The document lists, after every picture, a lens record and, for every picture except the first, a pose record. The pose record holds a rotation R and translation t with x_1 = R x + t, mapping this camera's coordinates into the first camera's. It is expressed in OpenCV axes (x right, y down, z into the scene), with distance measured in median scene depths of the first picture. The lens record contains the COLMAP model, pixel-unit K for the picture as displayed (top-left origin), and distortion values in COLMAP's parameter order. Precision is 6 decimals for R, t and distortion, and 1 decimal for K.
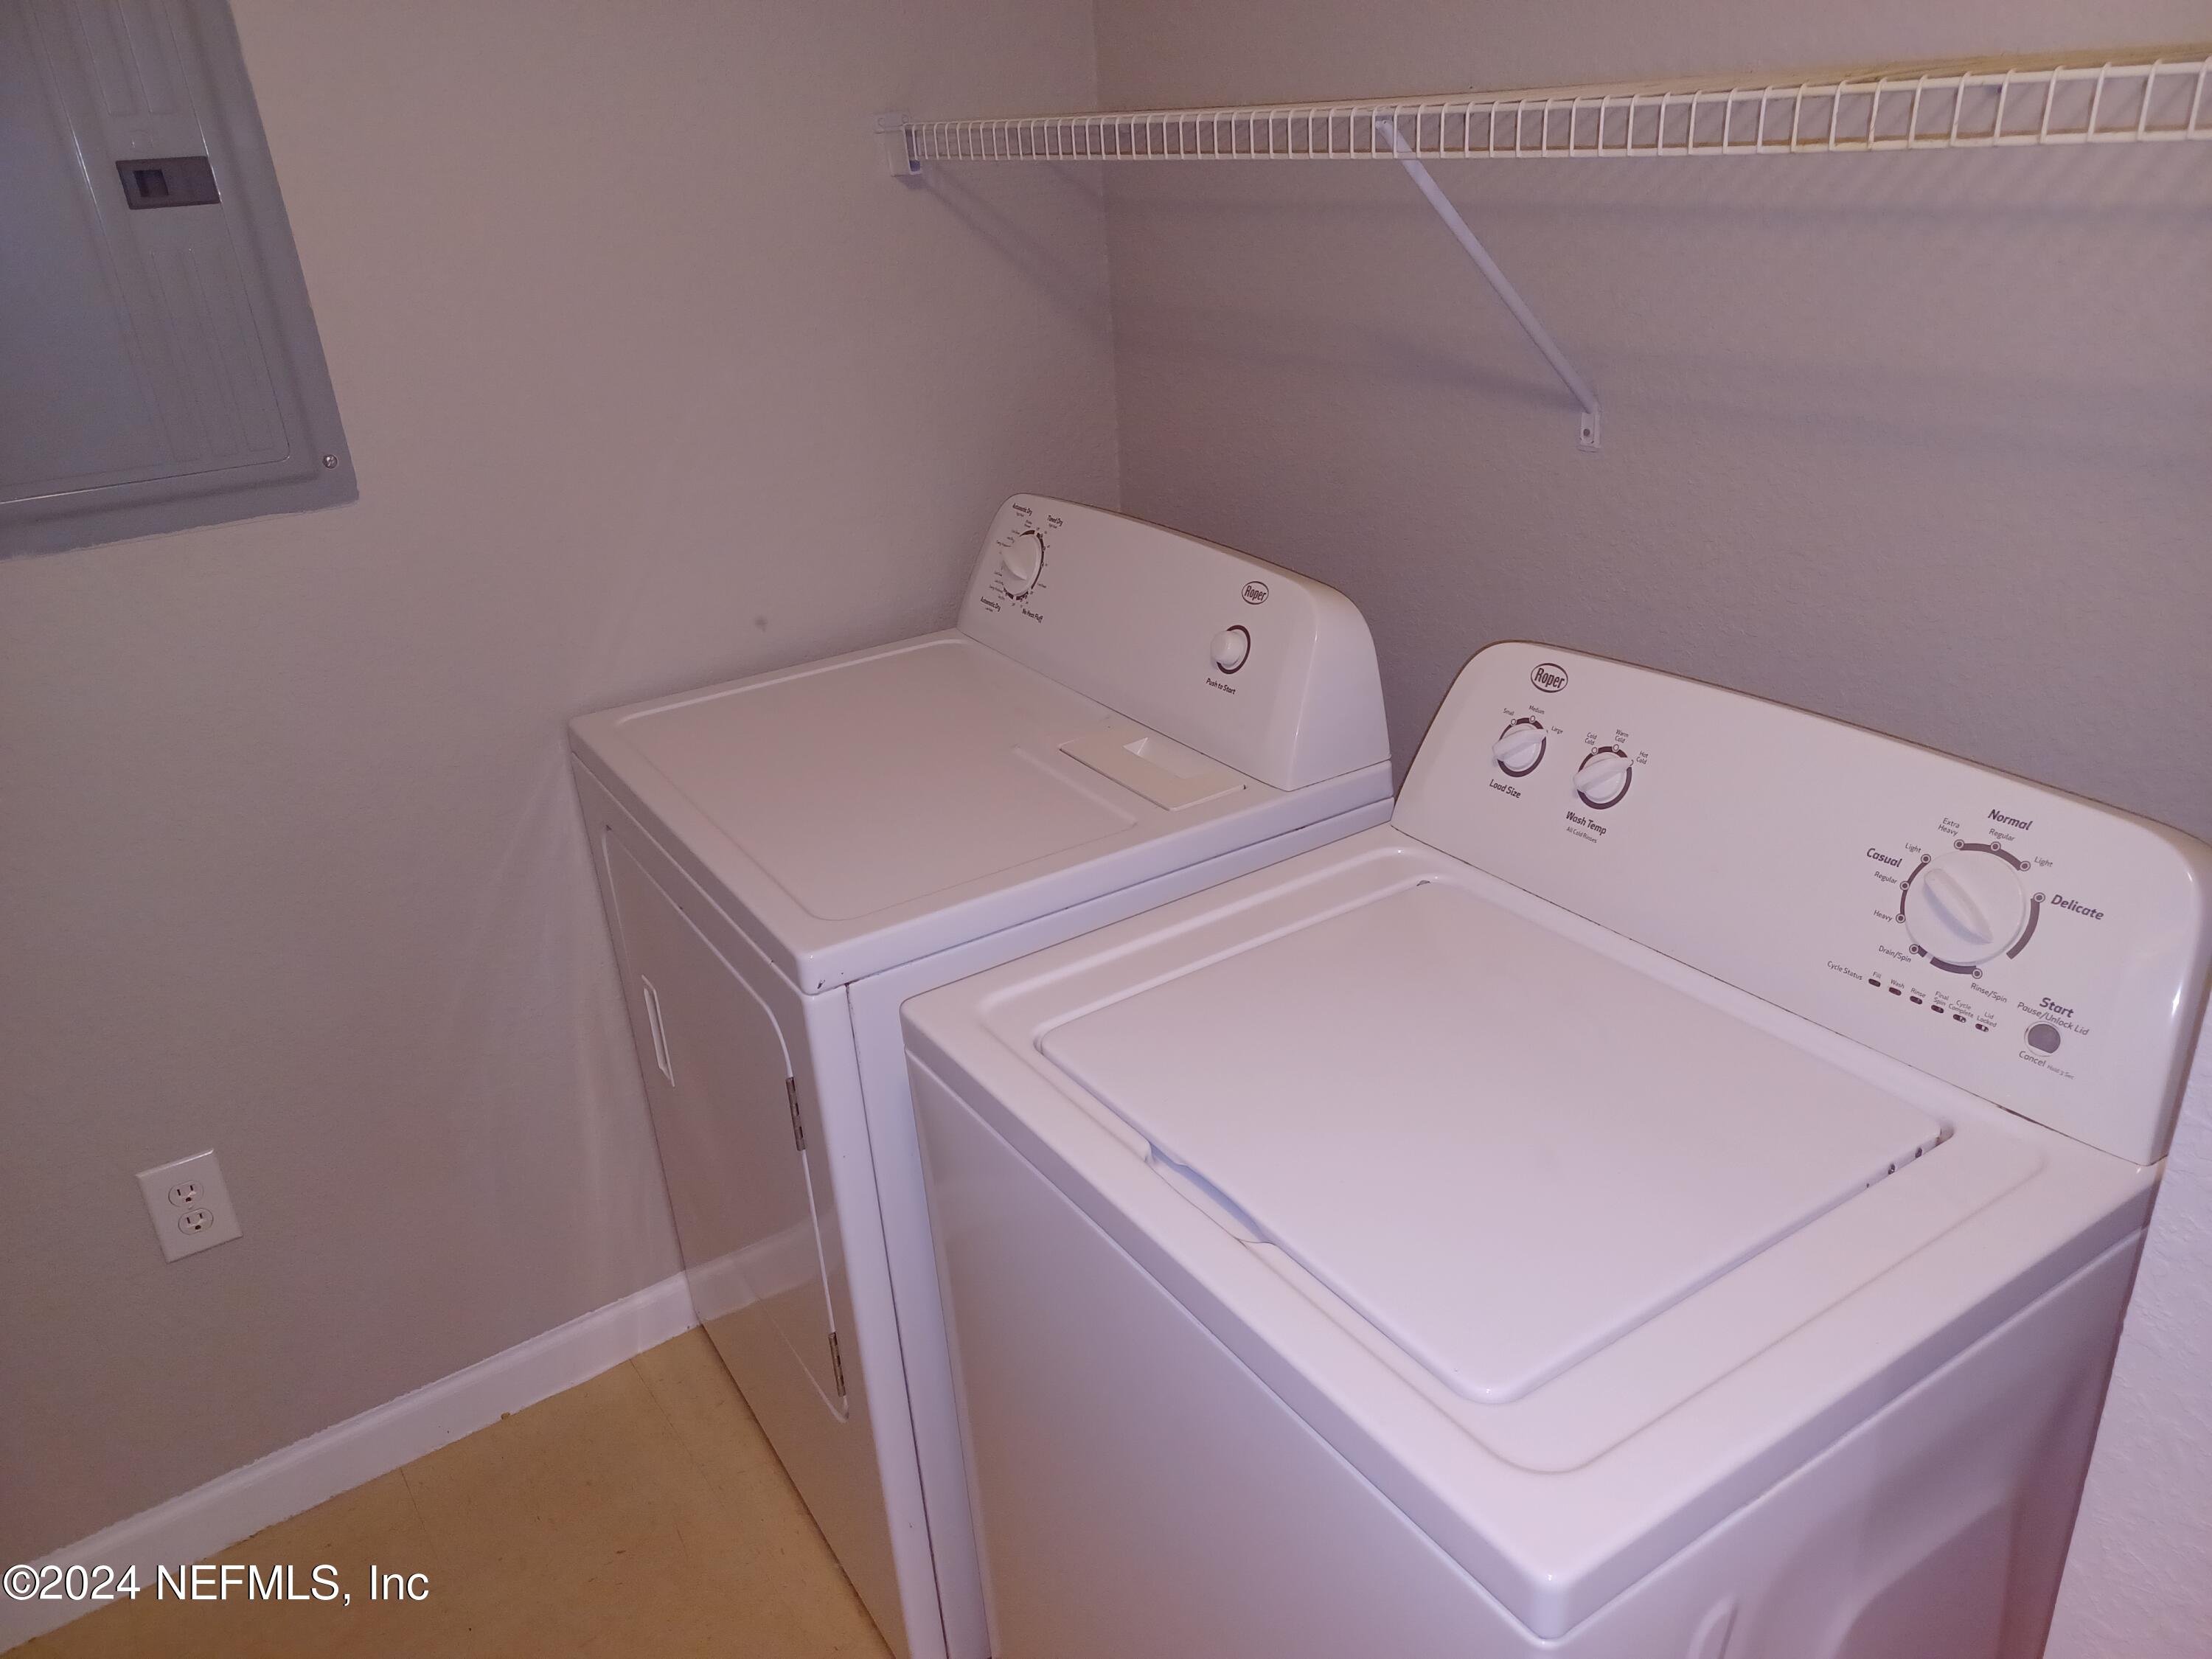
lens RADIAL K [[1586.1, 0, 1053.8], [0, 1586.1, 827.6], [0, 0, 1]] dist [0.070059, -0.000009]
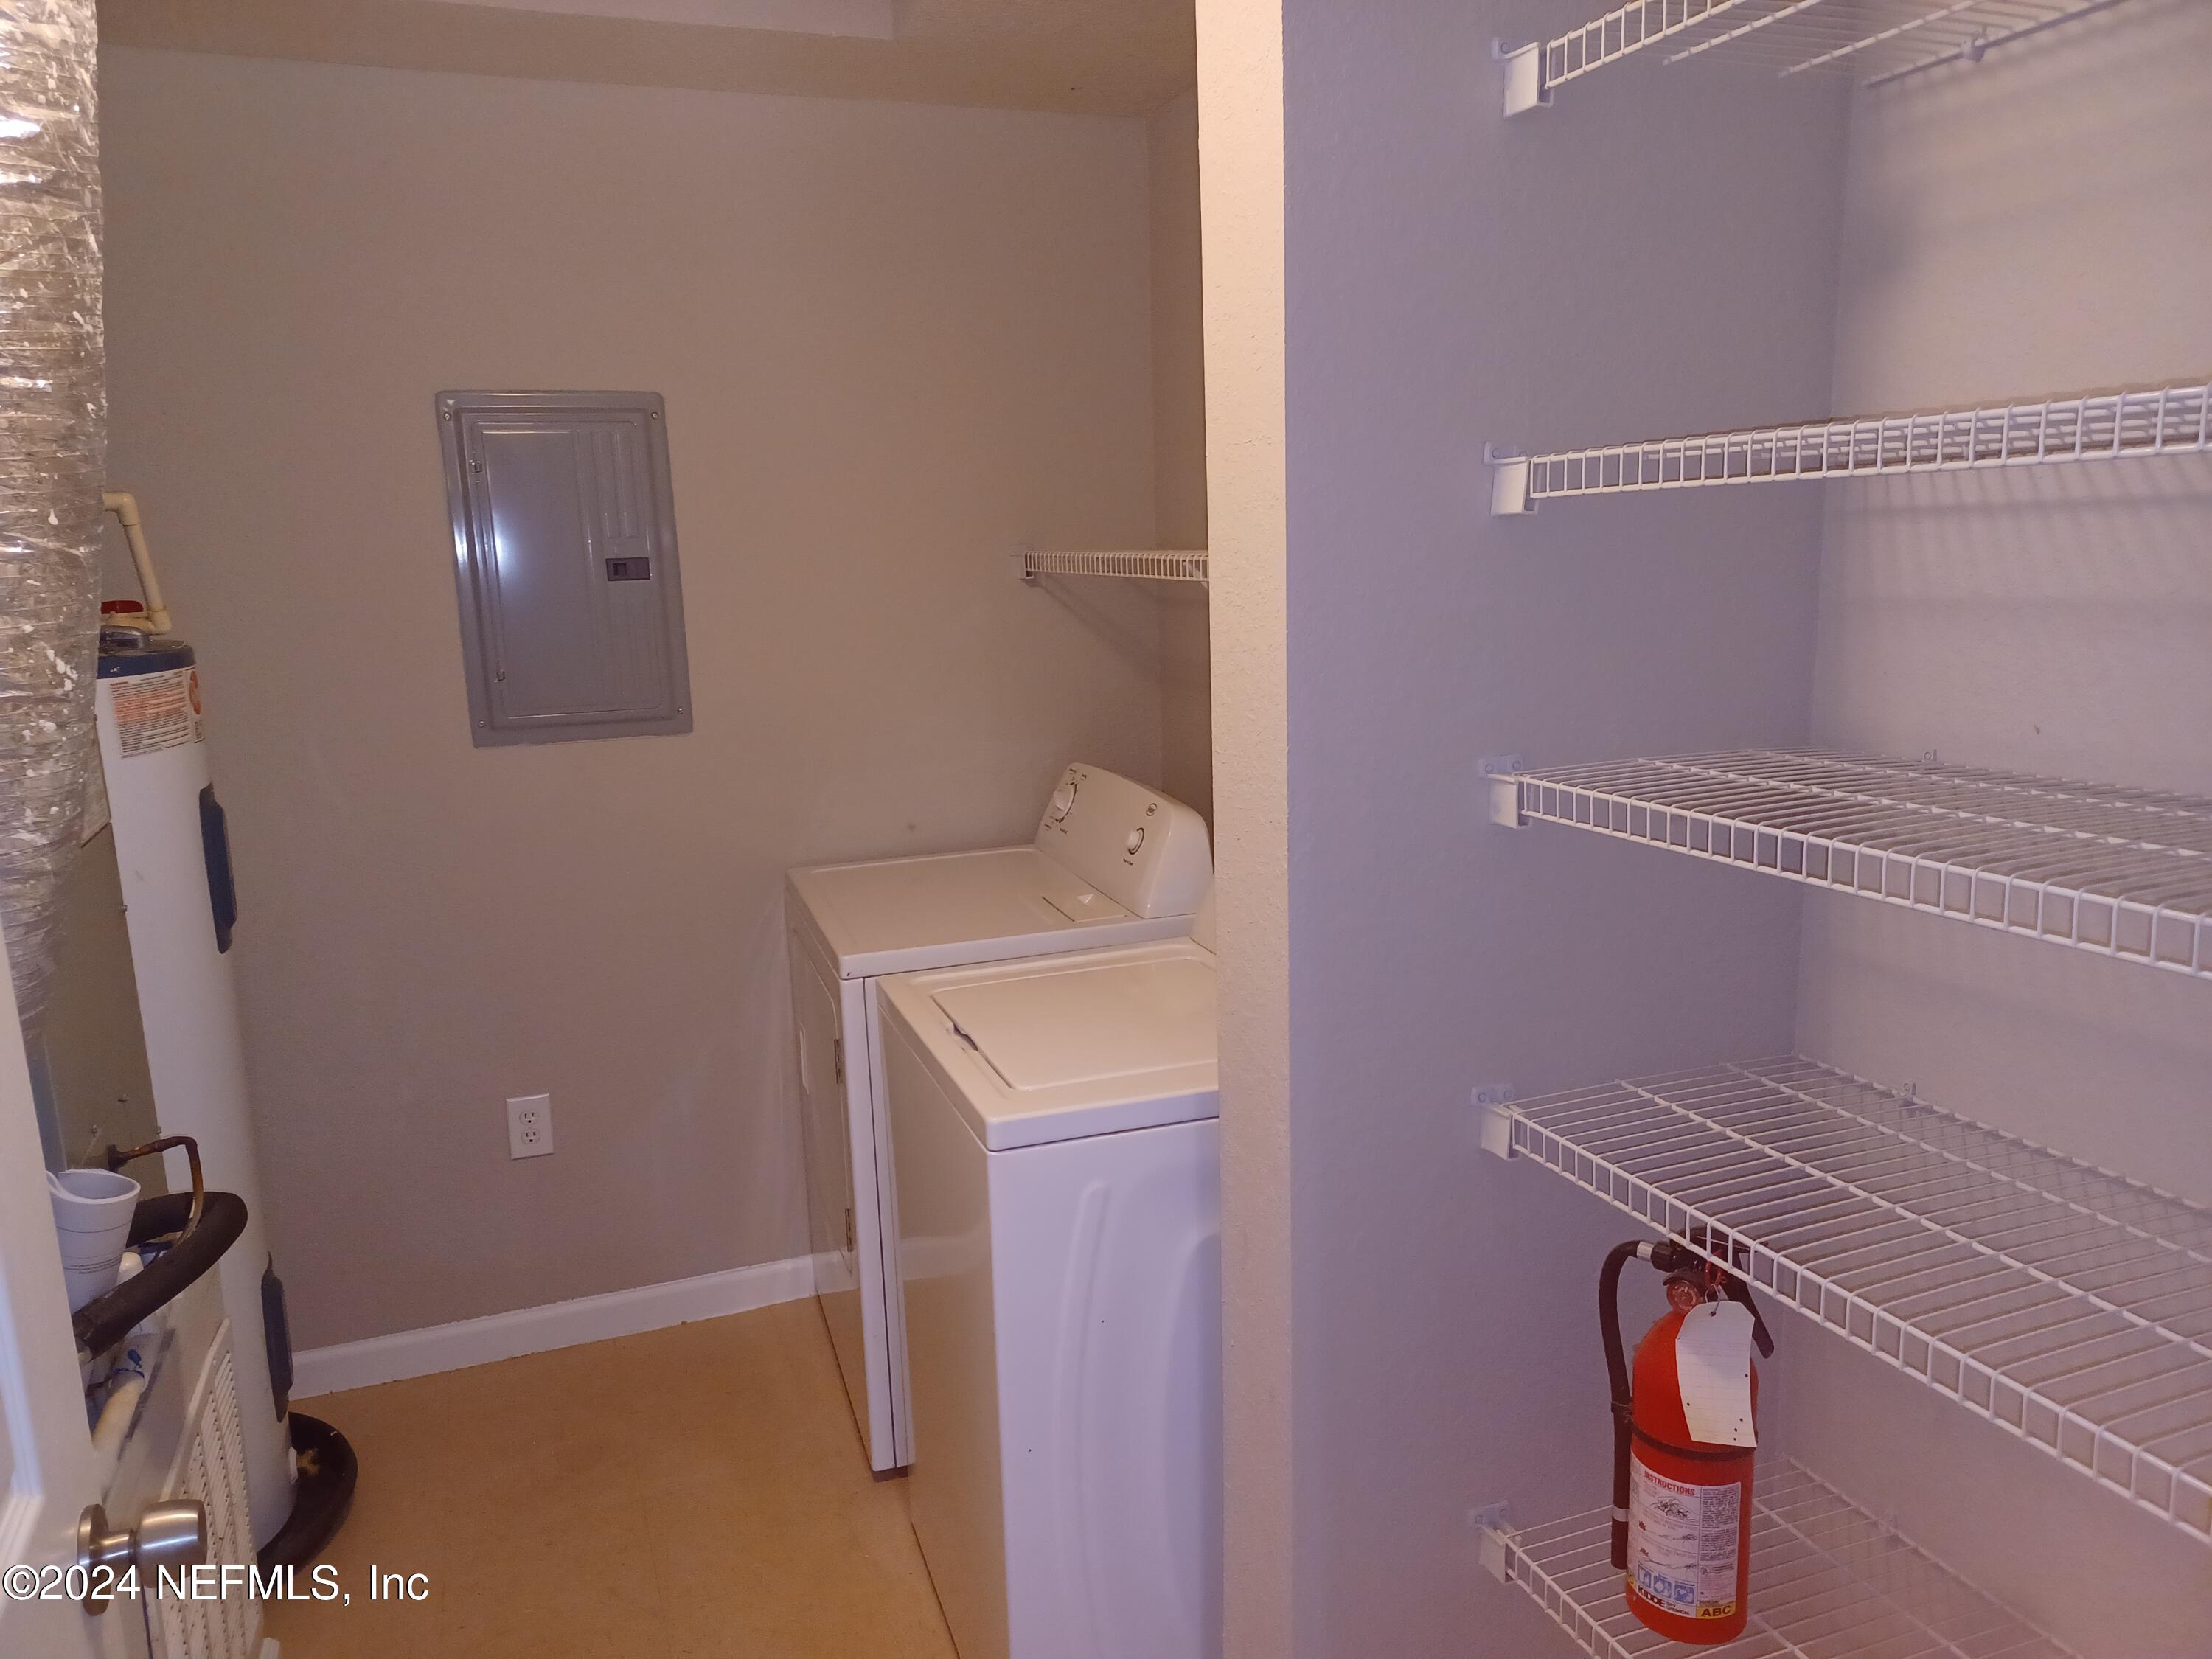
lens RADIAL K [[1586.1, 0, 1112.9], [0, 1586.1, 830.3], [0, 0, 1]] dist [0.070059, -0.000009]
pose [[0.973880, 0.077622, -0.213384, 0.407126], [-0.125216, 0.967538, -0.219525, 0.230050], [0.189418, 0.240510, 0.951985, -0.572973]]
